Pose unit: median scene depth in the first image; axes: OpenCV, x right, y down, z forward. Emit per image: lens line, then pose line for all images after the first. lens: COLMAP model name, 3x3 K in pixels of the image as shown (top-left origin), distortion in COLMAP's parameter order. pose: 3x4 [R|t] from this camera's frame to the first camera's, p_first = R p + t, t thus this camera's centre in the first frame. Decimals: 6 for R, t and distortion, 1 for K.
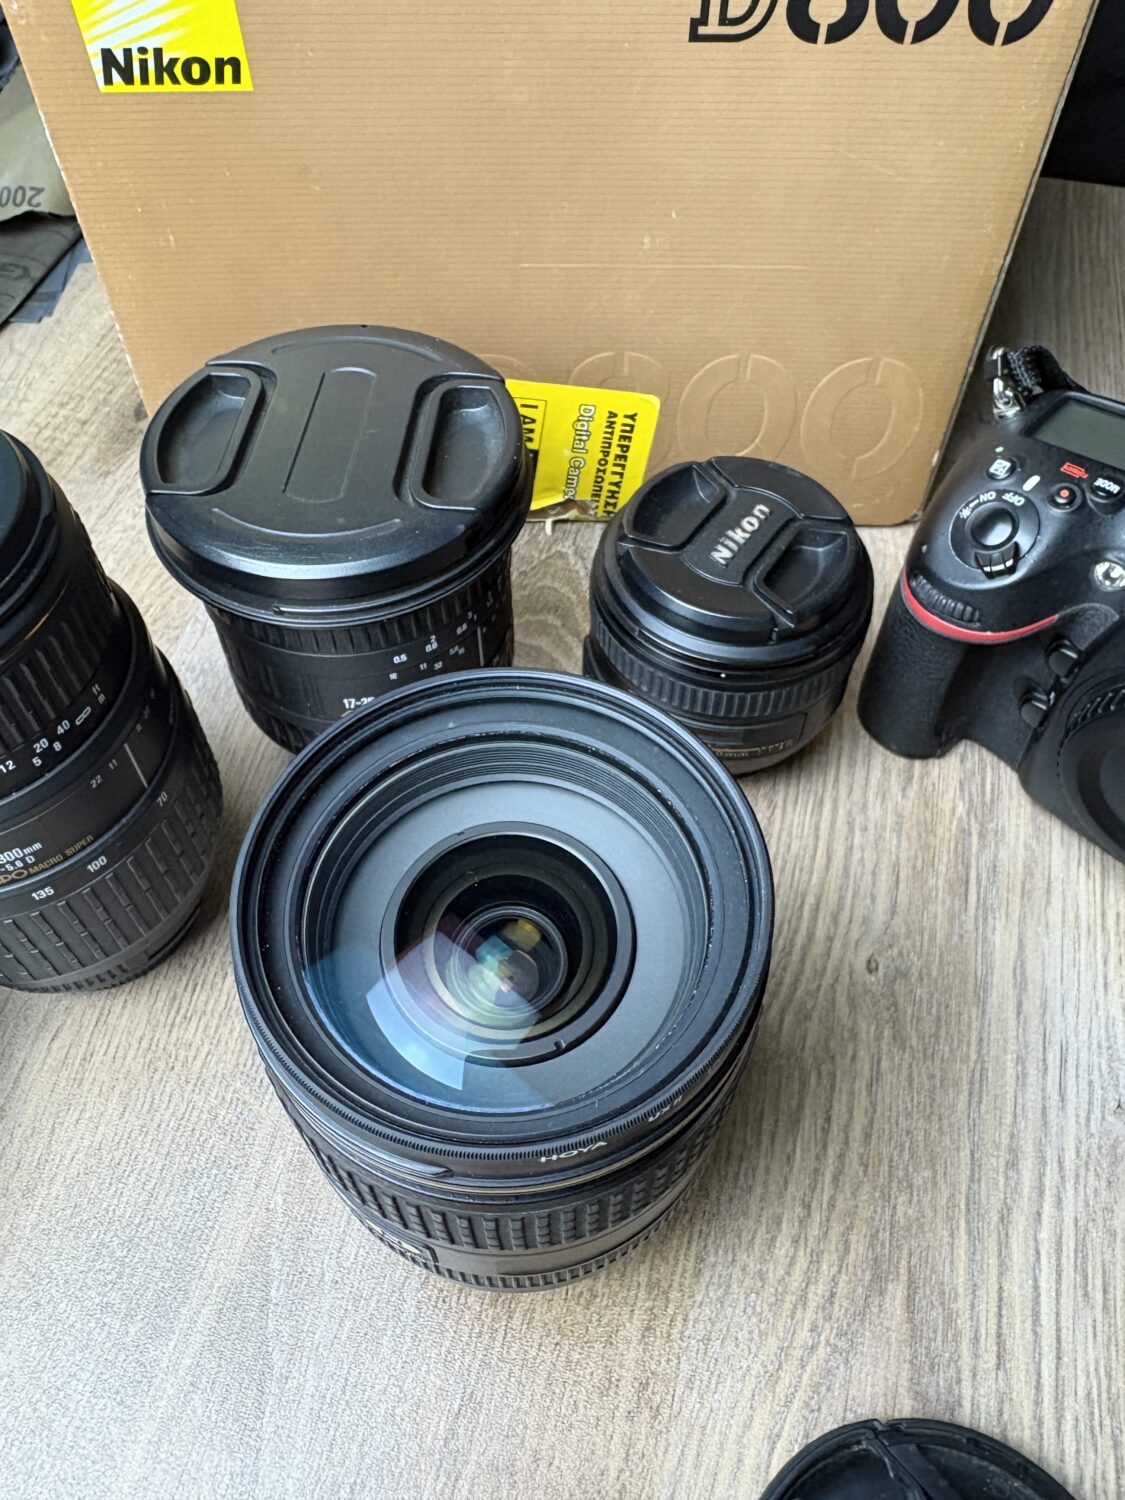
lens RADIAL K [[1159.4, 0, 568.1], [0, 1159.4, 682.3], [0, 0, 1]] dist [-0.005106, 0.002686]
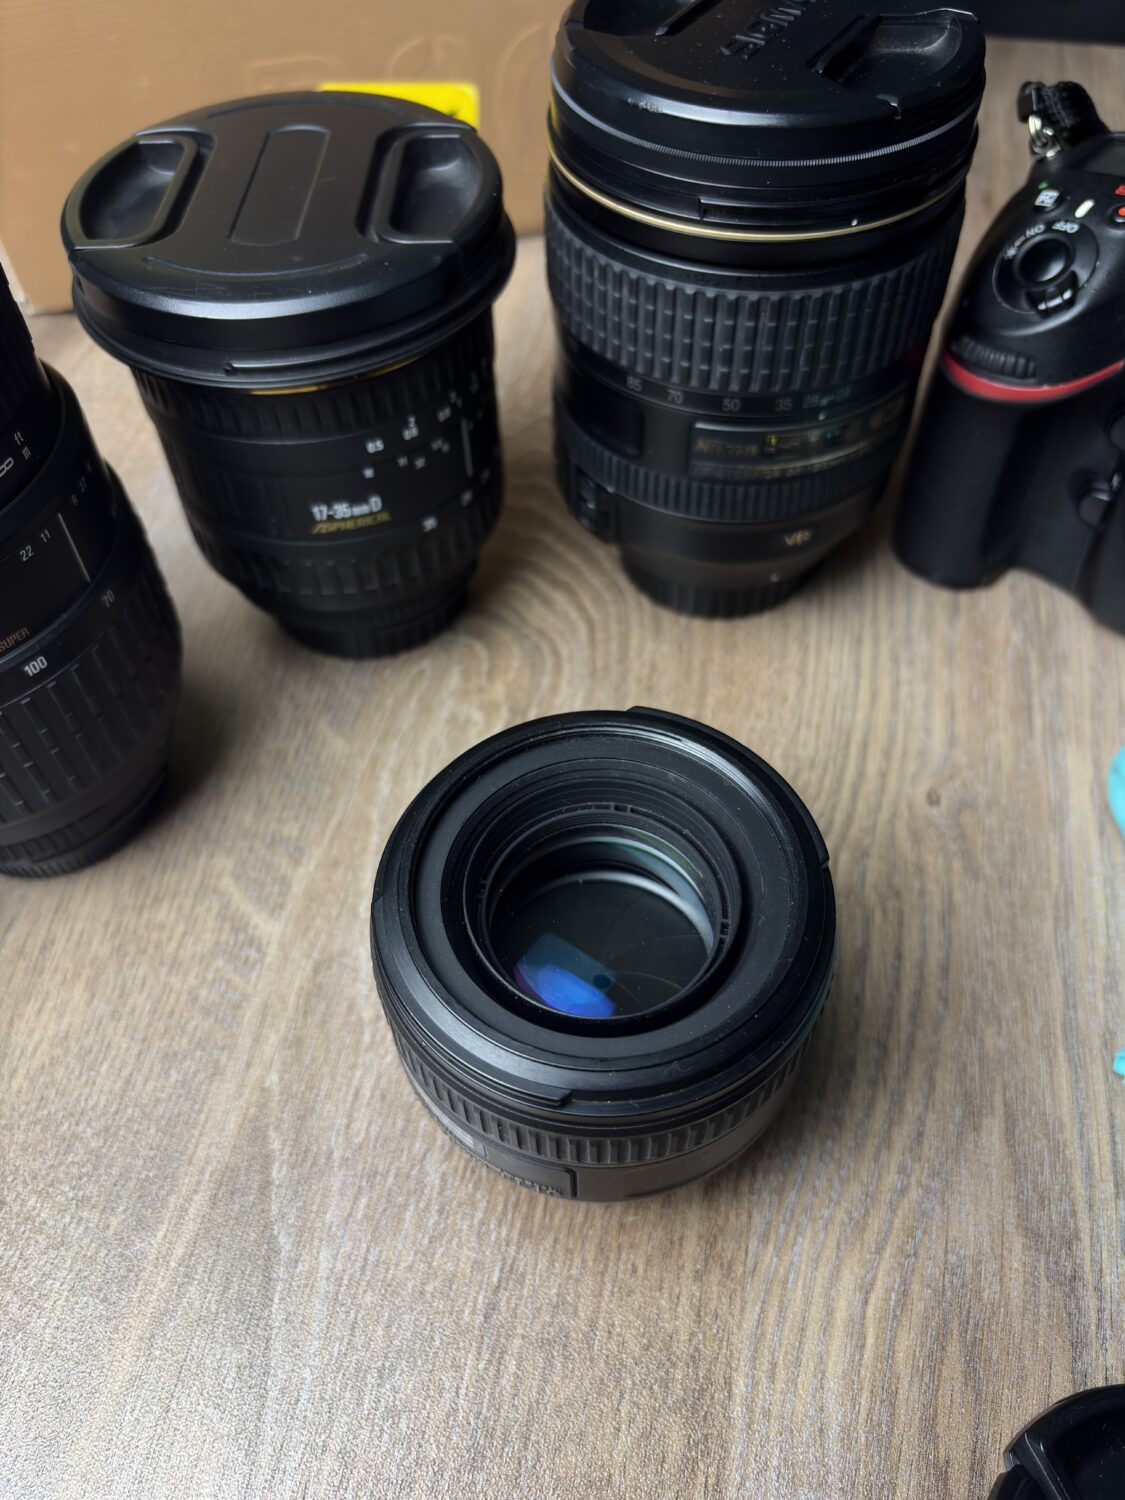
lens RADIAL K [[1200.8, 0, 562.5], [0, 1200.8, 750.0], [0, 0, 1]] dist [-0.060825, 0.087401]
pose [[0.998037, -0.062125, 0.007965, -0.027559], [0.062102, 0.998065, 0.003016, 0.218087], [-0.008137, -0.002516, 0.999964, 0.109485]]
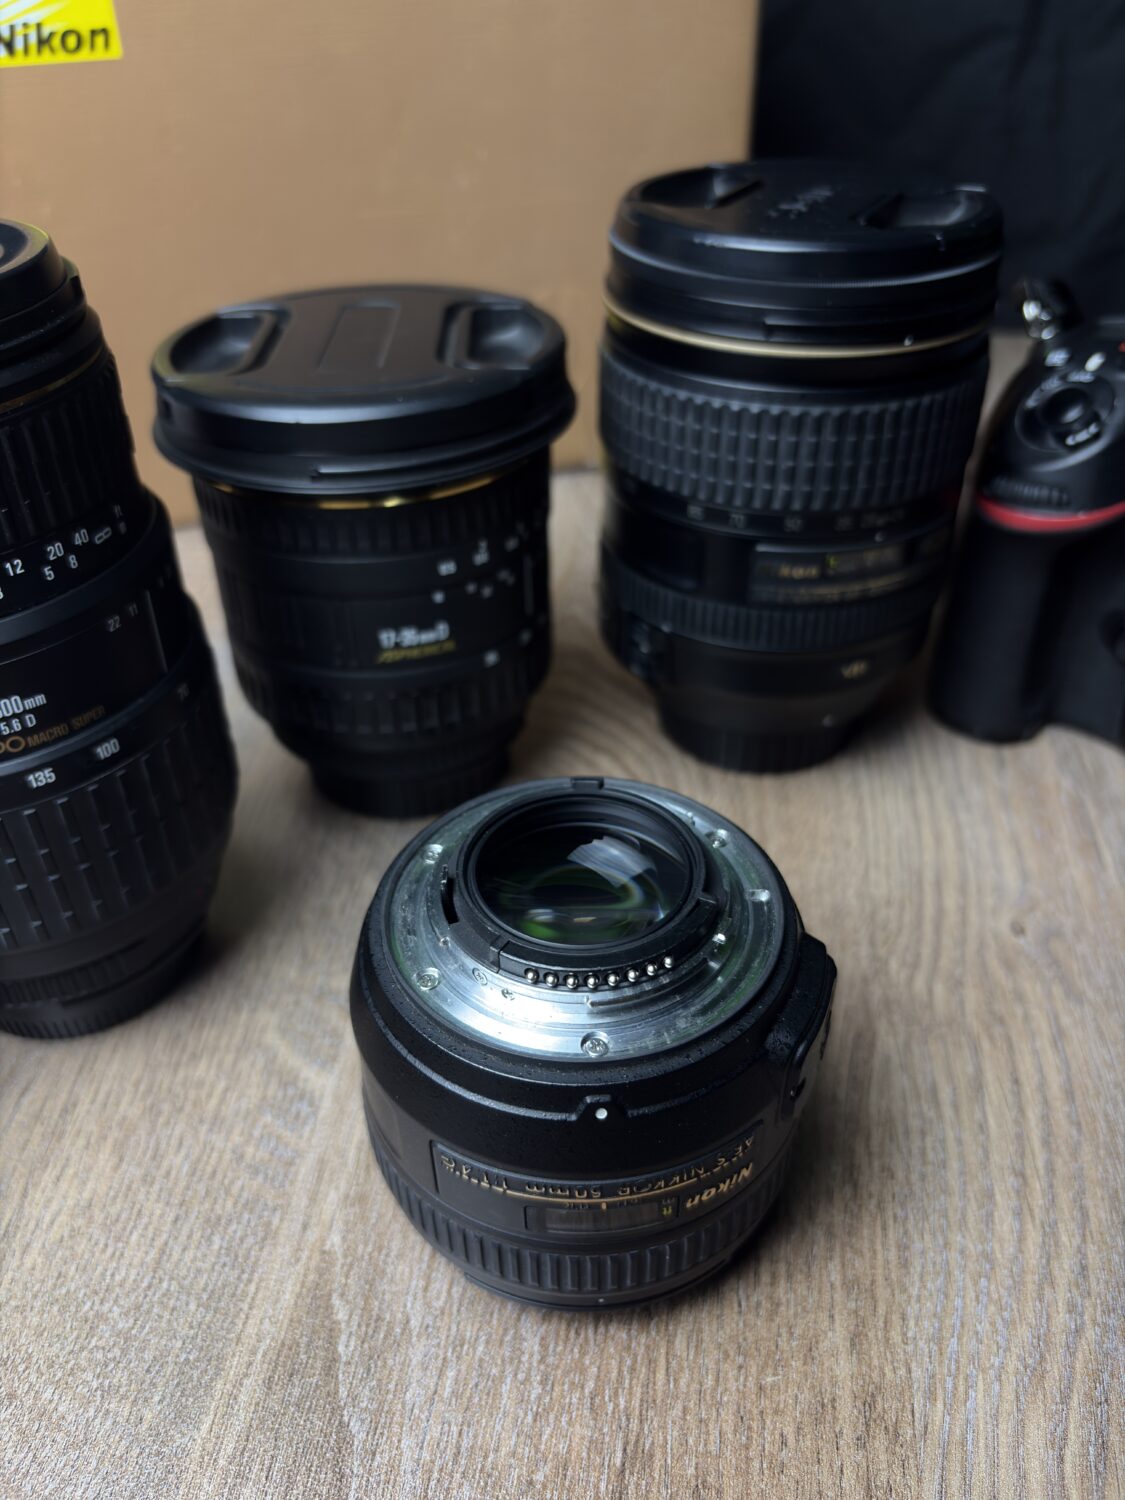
lens RADIAL K [[1192.3, 0, 557.5], [0, 1192.3, 751.8], [0, 0, 1]] dist [-0.004856, -0.012849]
pose [[0.994522, -0.077426, 0.070227, -0.140569], [0.093427, 0.959718, -0.264977, 0.370607], [-0.046882, 0.270087, 0.961694, 0.171956]]
